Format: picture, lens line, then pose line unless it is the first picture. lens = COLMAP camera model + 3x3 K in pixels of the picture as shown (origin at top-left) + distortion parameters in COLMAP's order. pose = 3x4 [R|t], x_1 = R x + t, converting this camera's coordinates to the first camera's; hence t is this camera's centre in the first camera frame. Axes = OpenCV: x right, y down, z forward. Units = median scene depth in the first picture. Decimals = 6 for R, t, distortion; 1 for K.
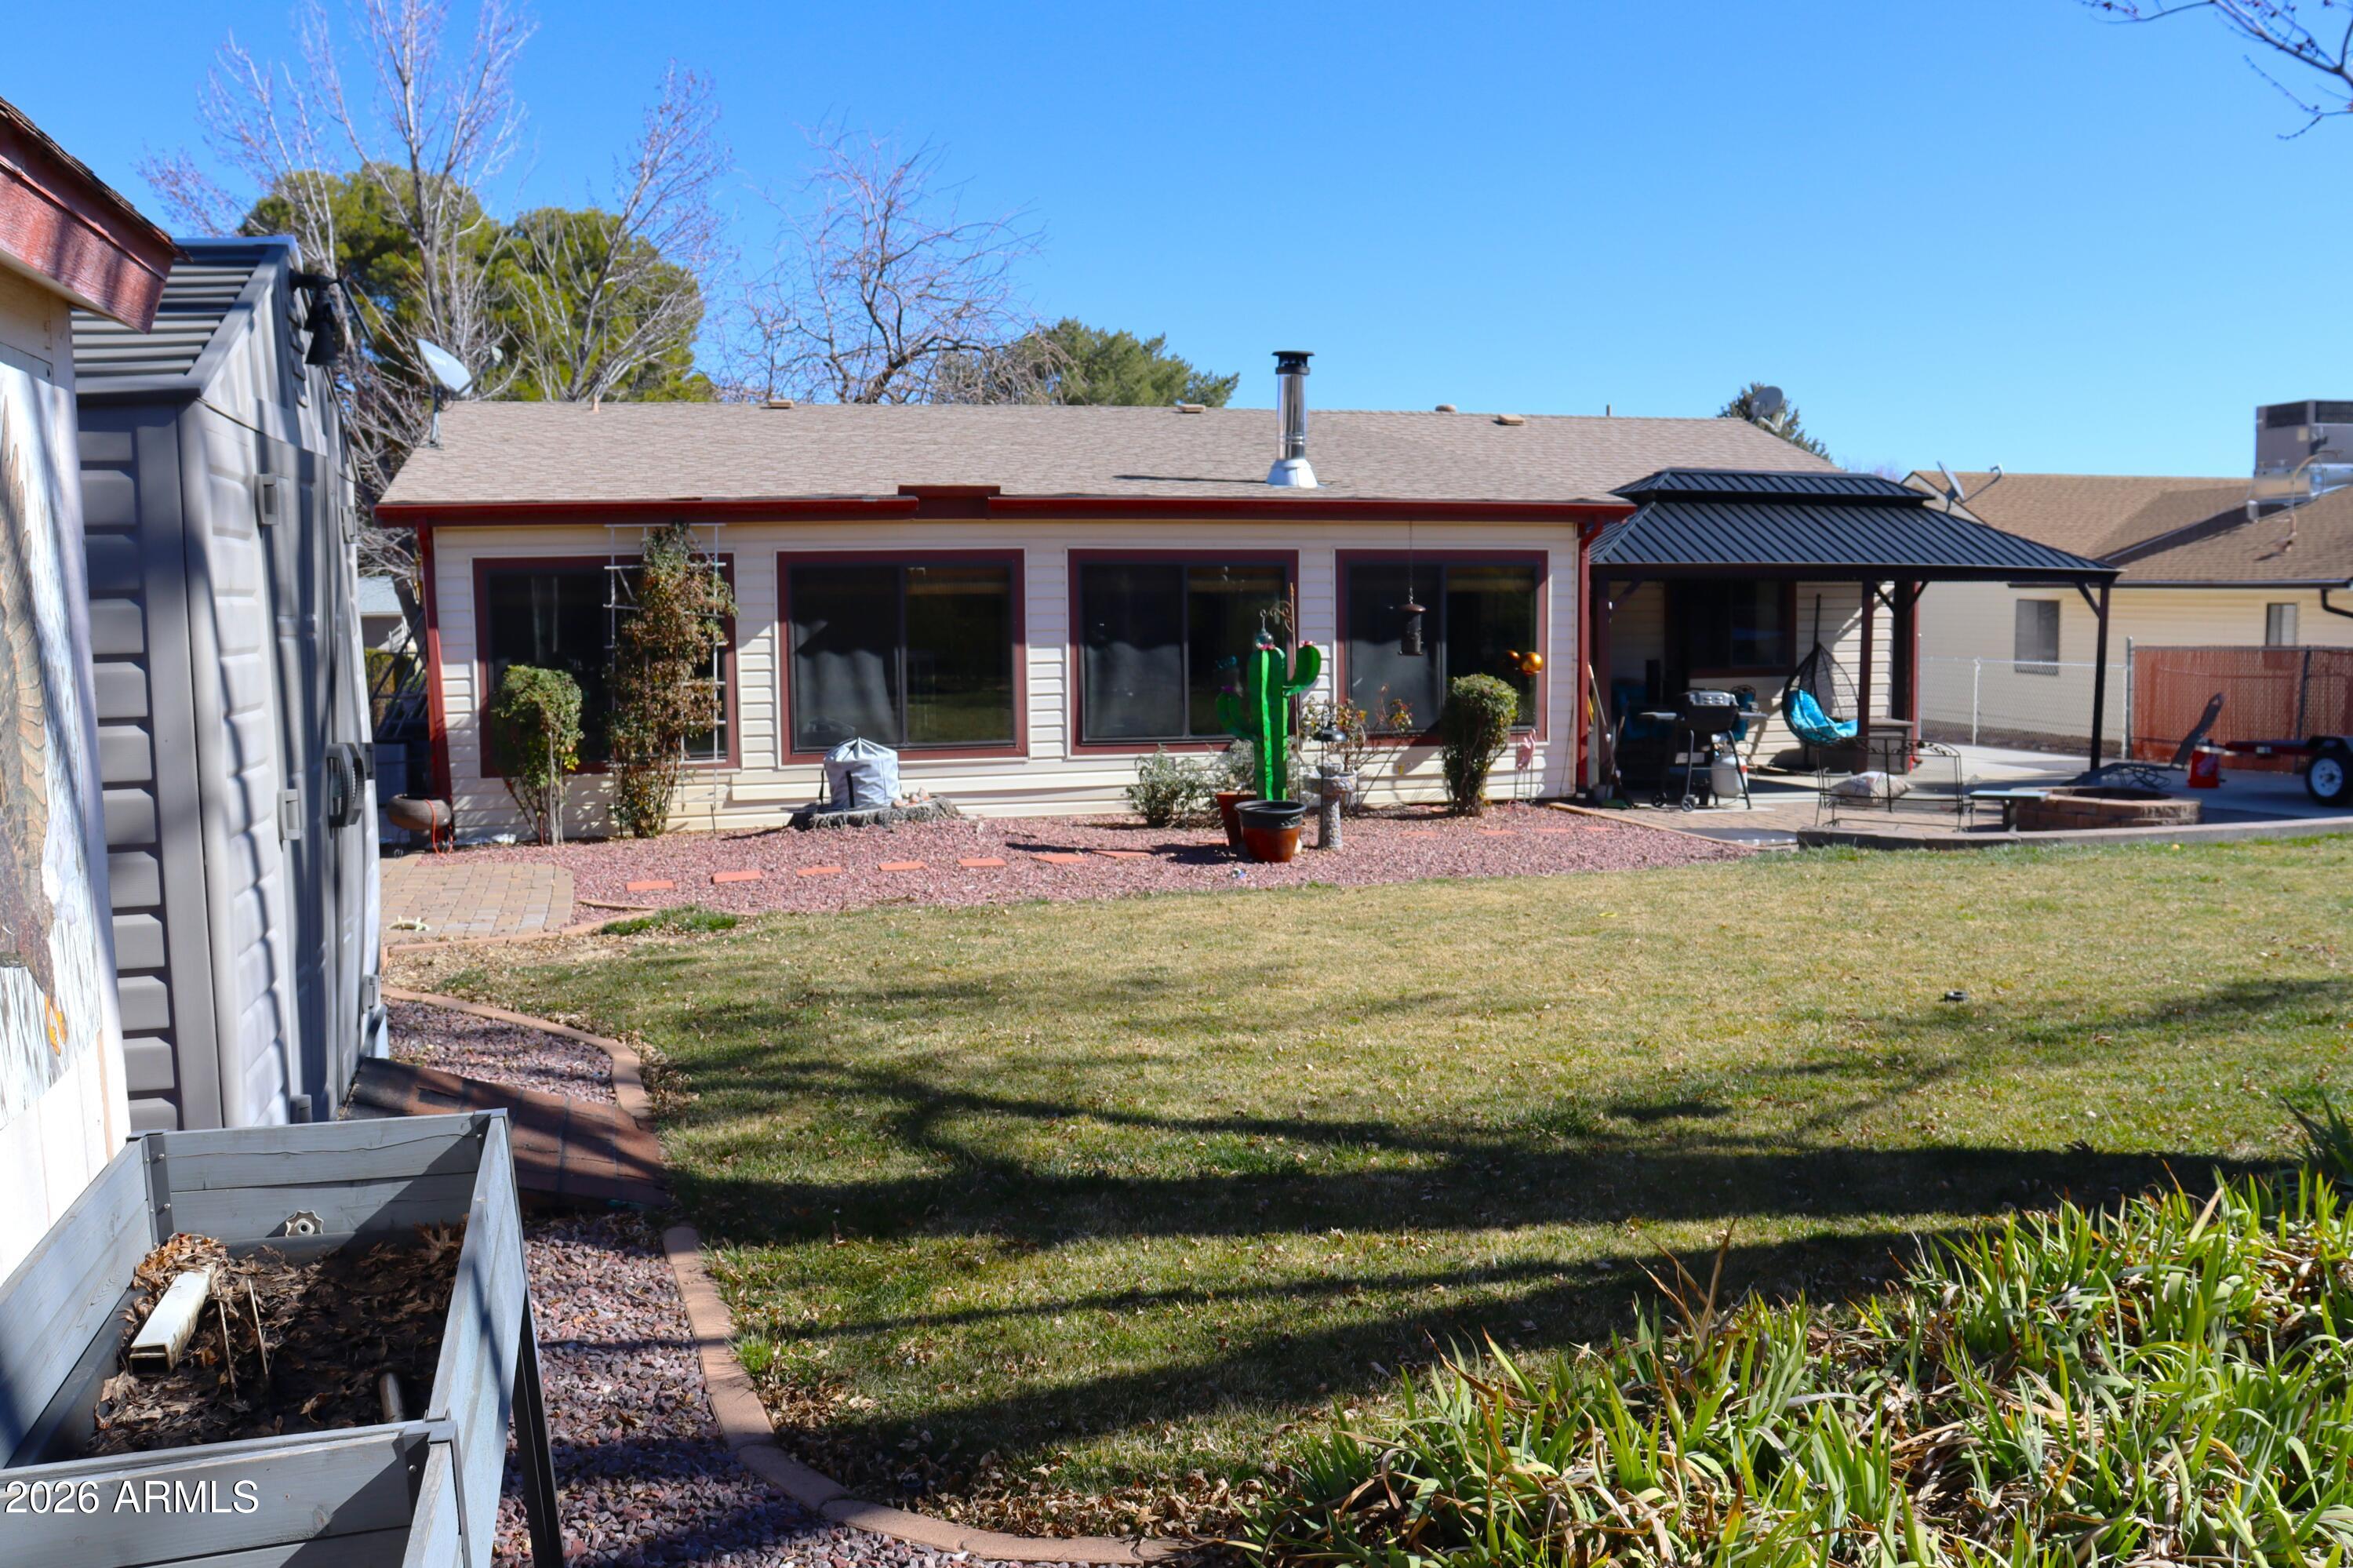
lens RADIAL K [[2061.6, 0, 1176.5], [0, 2061.6, 784.0], [0, 0, 1]] dist [-0.149390, 0.004171]
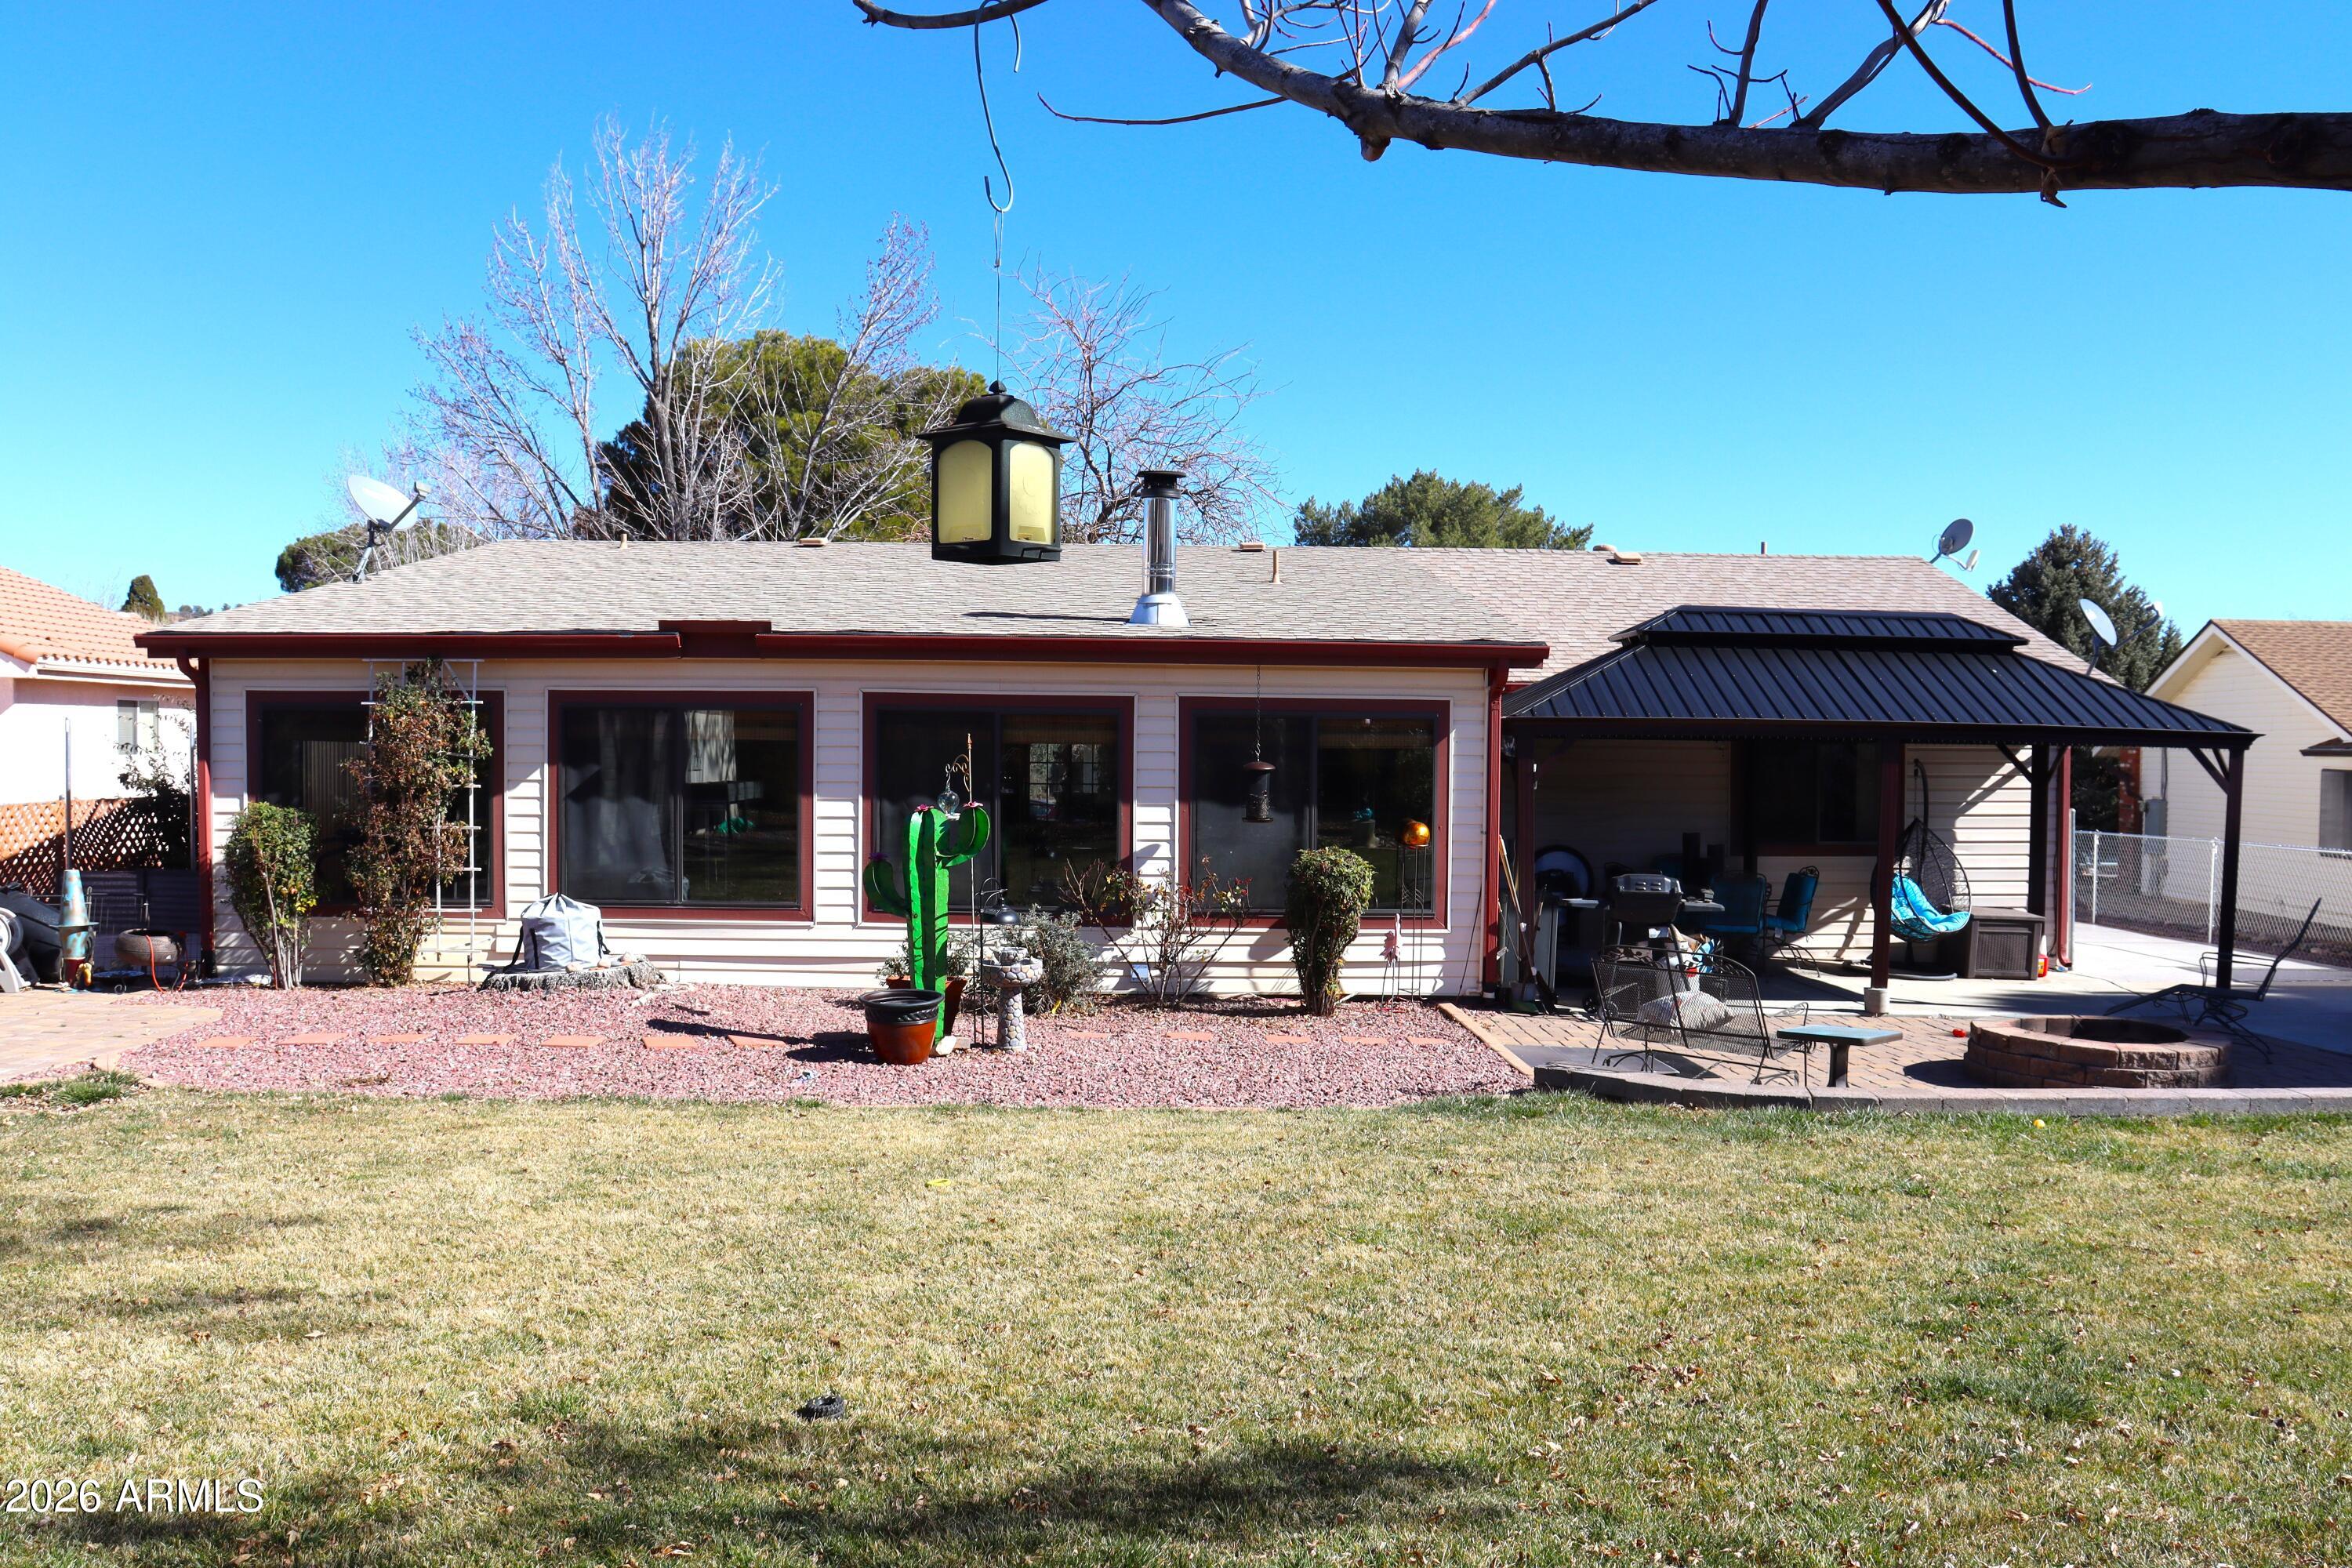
lens RADIAL K [[1972.4, 0, 1195.5], [0, 1972.4, 786.8], [0, 0, 1]] dist [-0.174322, 0.166264]
pose [[0.966304, 0.025686, -0.256119, 0.298419], [-0.043749, 0.996921, -0.065078, -0.022688], [0.253658, 0.074090, 0.964452, 0.205352]]
